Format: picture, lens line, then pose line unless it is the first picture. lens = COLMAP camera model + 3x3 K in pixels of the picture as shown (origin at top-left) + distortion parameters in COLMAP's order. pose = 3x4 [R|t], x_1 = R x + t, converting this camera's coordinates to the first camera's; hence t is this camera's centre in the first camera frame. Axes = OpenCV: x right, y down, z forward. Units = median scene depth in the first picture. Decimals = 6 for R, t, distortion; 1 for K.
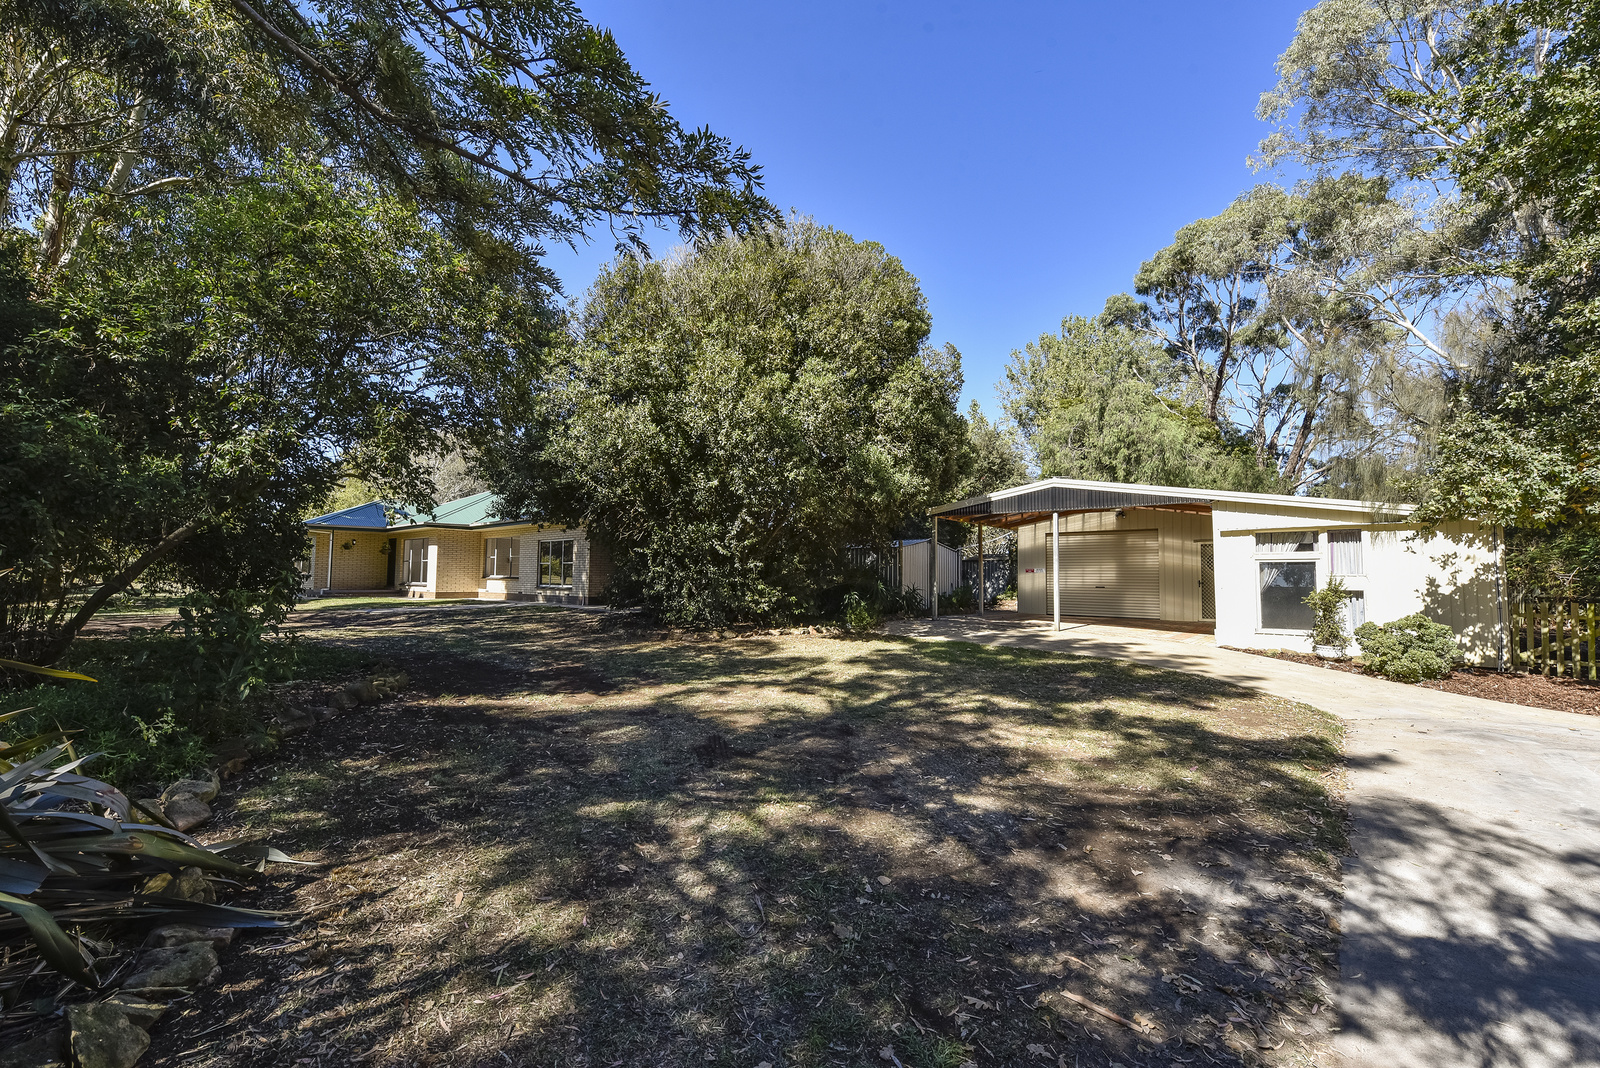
lens RADIAL K [[635.1, 0, 795.3], [0, 635.1, 531.5], [0, 0, 1]] dist [0.000527, 0.000191]
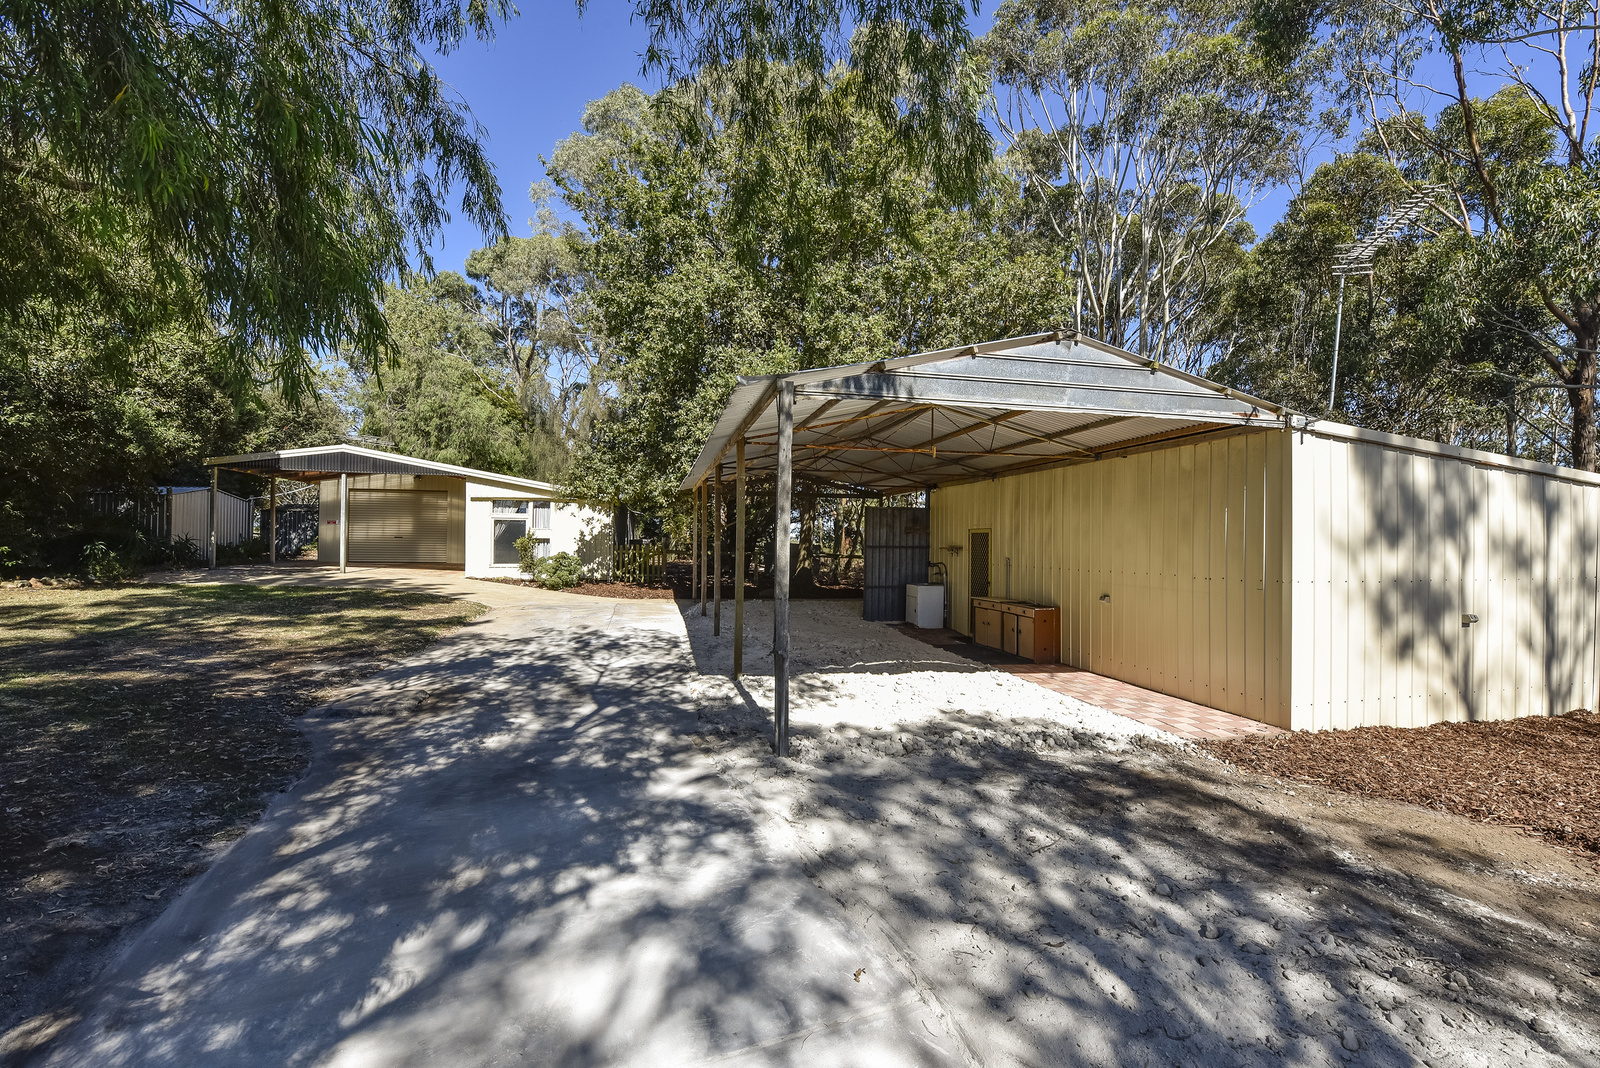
lens RADIAL K [[637.2, 0, 800.0], [0, 637.2, 540.0], [0, 0, 1]] dist [-0.022918, -0.000164]
pose [[0.587451, -0.002657, 0.809256, -0.047035], [-0.068214, 0.996273, 0.052789, -0.031490], [-0.806380, -0.086214, 0.585080, -0.447883]]
